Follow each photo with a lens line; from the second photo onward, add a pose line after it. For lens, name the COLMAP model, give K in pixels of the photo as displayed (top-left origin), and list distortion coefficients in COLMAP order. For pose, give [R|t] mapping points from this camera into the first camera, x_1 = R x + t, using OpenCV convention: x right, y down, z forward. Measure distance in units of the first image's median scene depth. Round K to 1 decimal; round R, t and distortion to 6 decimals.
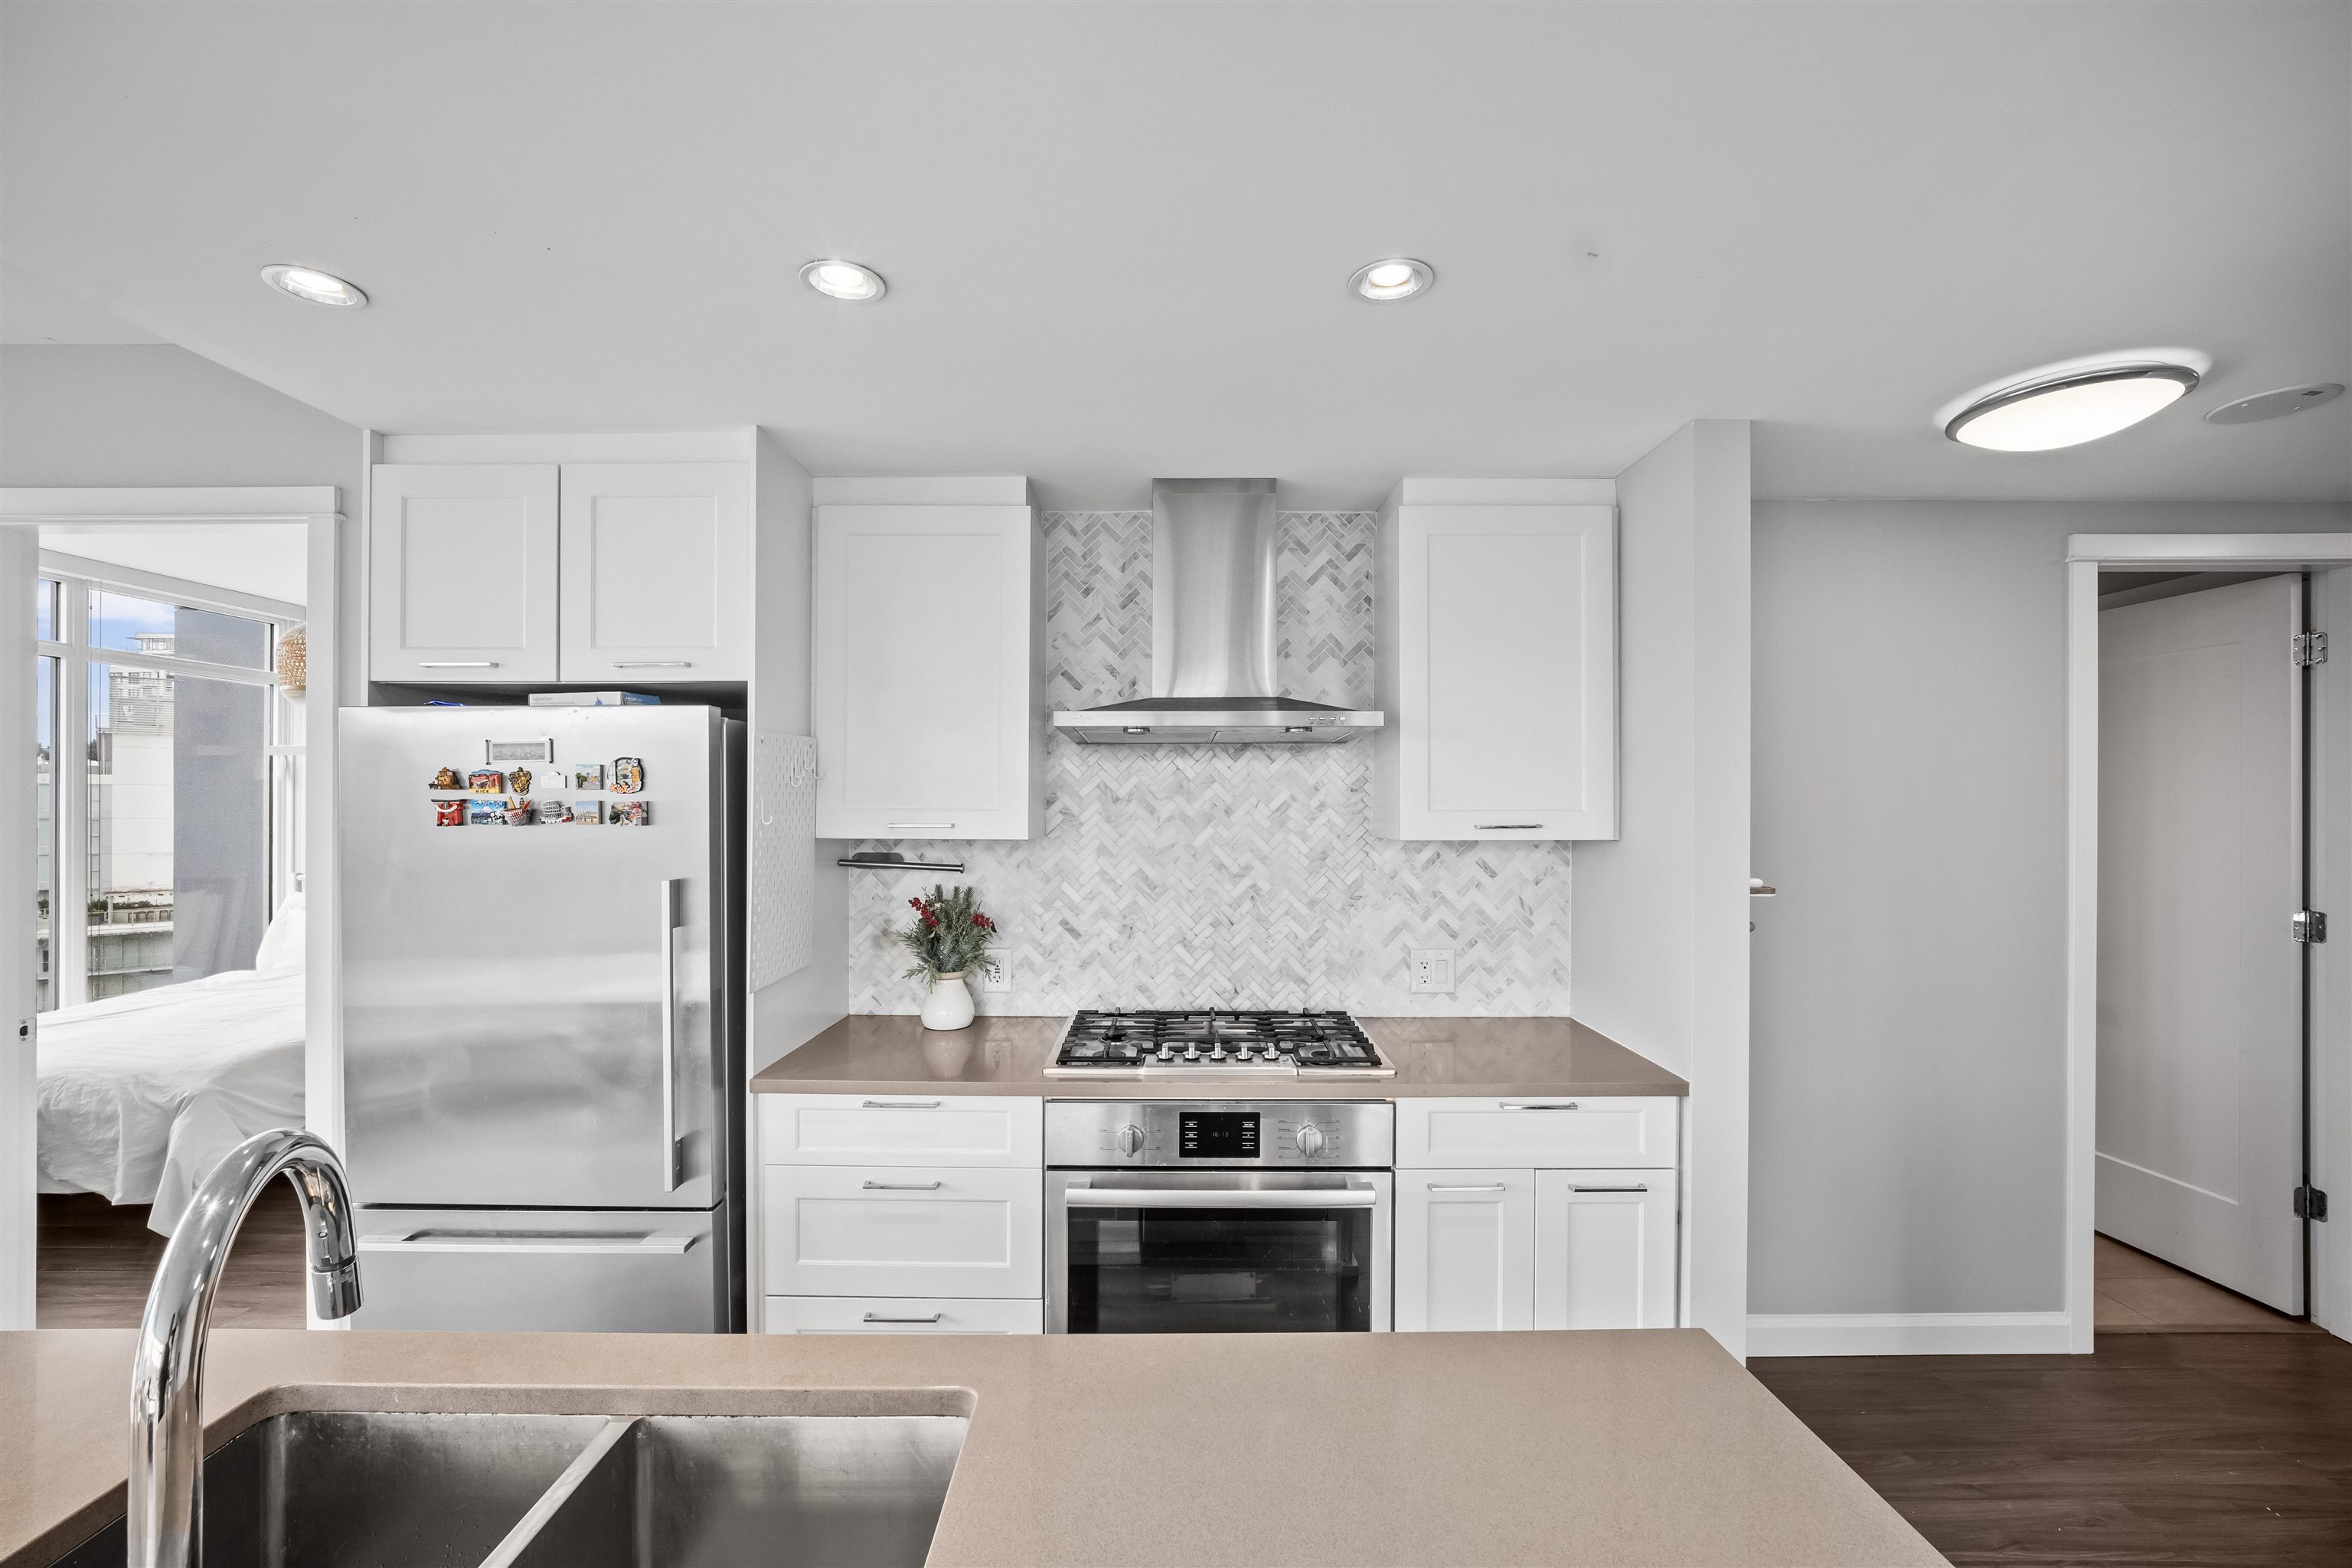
lens RADIAL K [[965.0, 0, 1165.9], [0, 965.0, 803.8], [0, 0, 1]] dist [-0.024031, 0.005100]
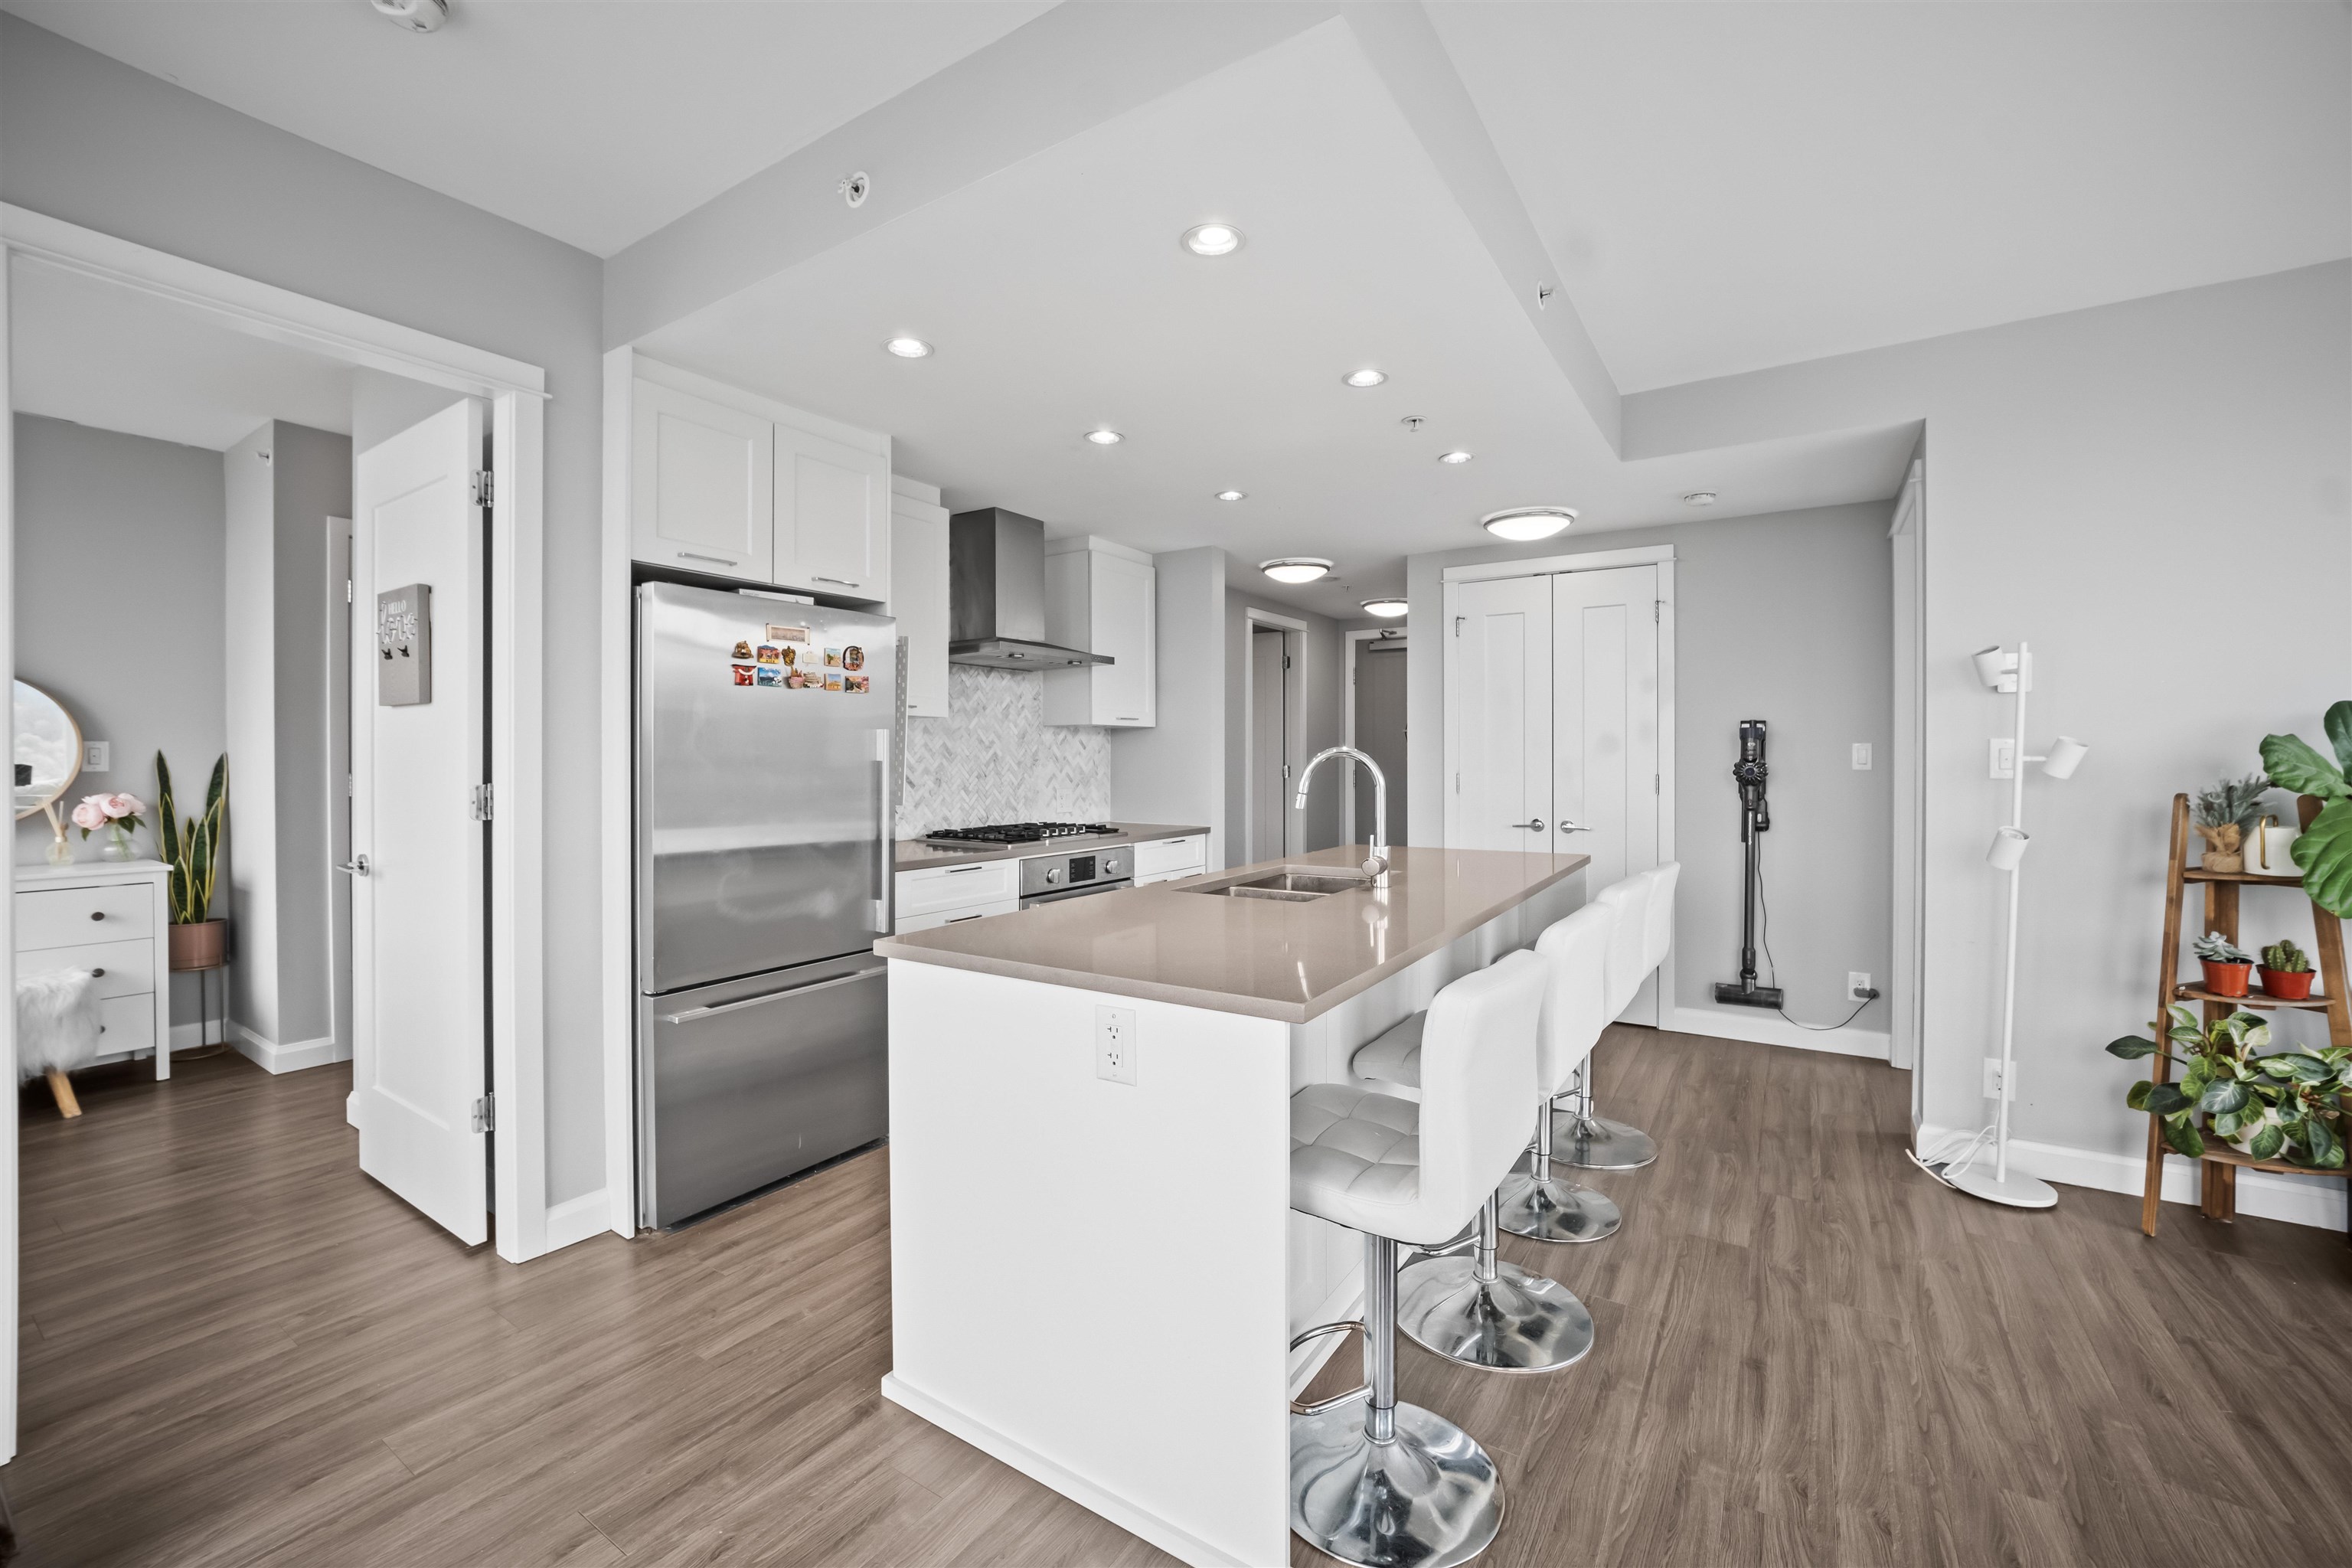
lens RADIAL K [[965.0, 0, 1169.7], [0, 965.0, 768.3], [0, 0, 1]] dist [-0.024031, 0.005100]
pose [[0.546204, -0.011060, 0.837579, -1.141307], [-0.000168, 0.999911, 0.013313, 0.088644], [-0.837652, -0.007412, 0.546153, -0.163569]]
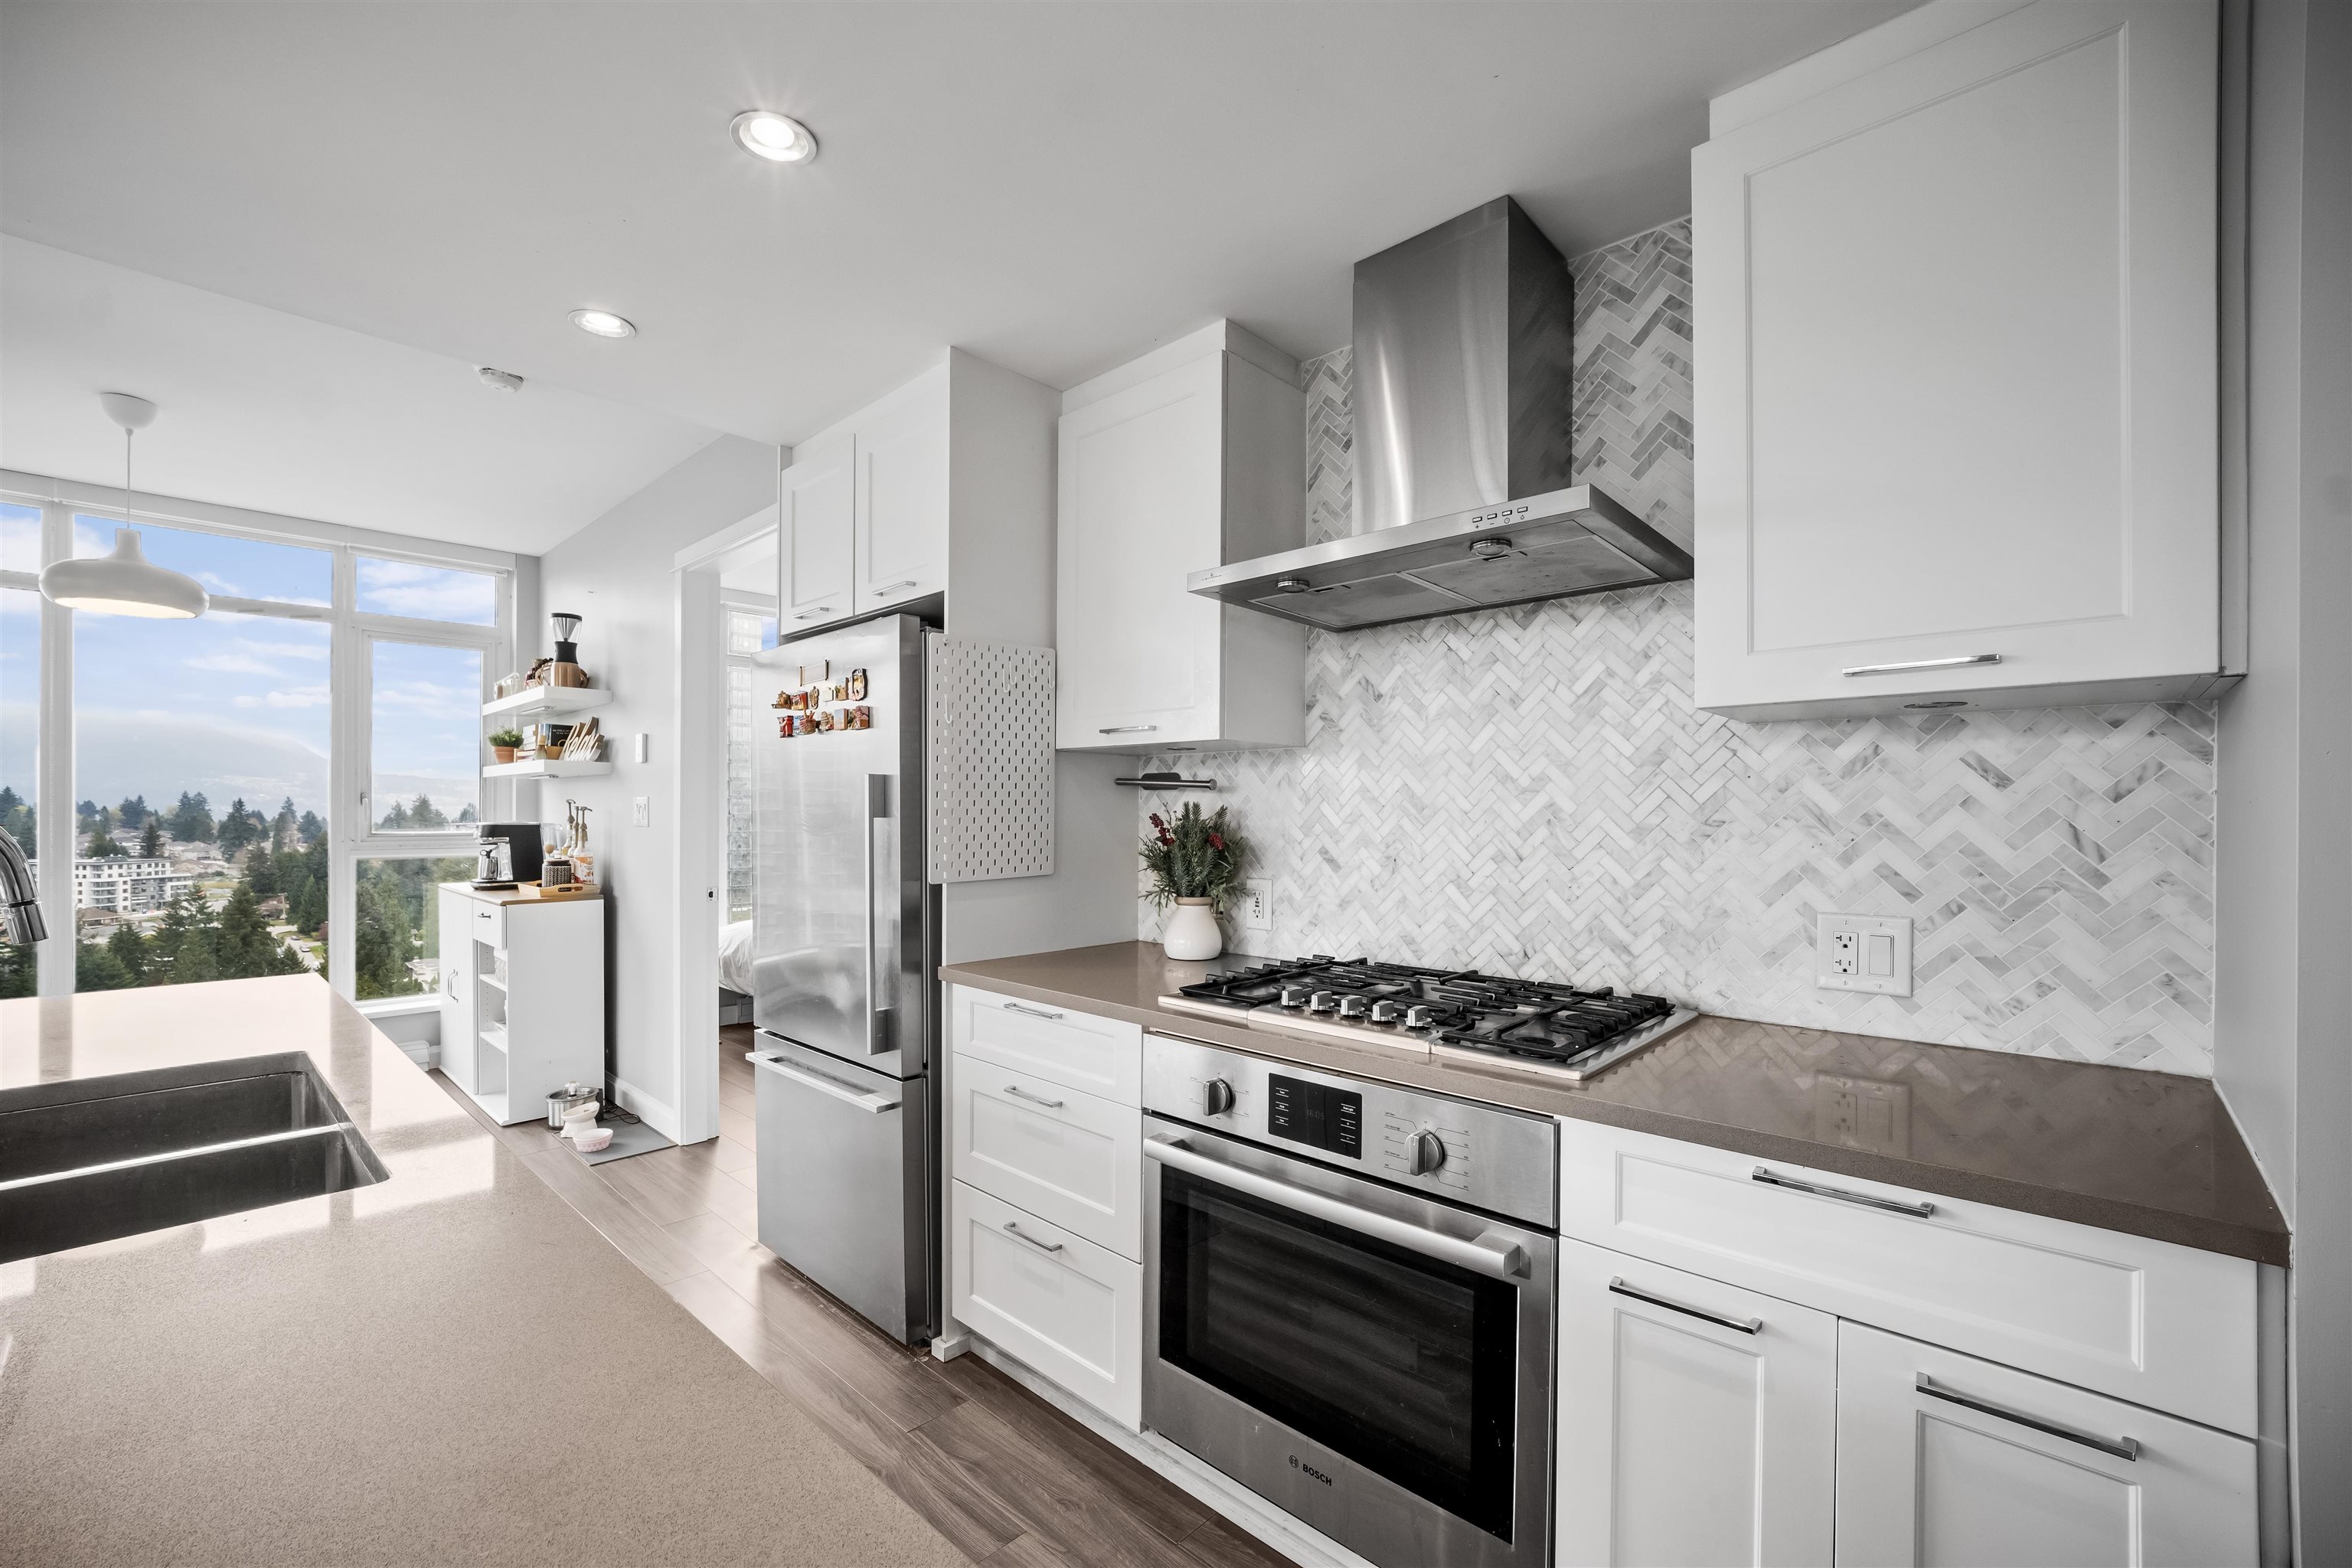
lens RADIAL K [[965.0, 0, 1164.2], [0, 965.0, 813.6], [0, 0, 1]] dist [-0.024031, 0.005100]
pose [[0.728783, 0.001141, -0.684744, 0.361896], [0.000126, 0.999998, 0.001800, 0.089907], [0.684745, -0.001398, 0.728782, 0.305508]]
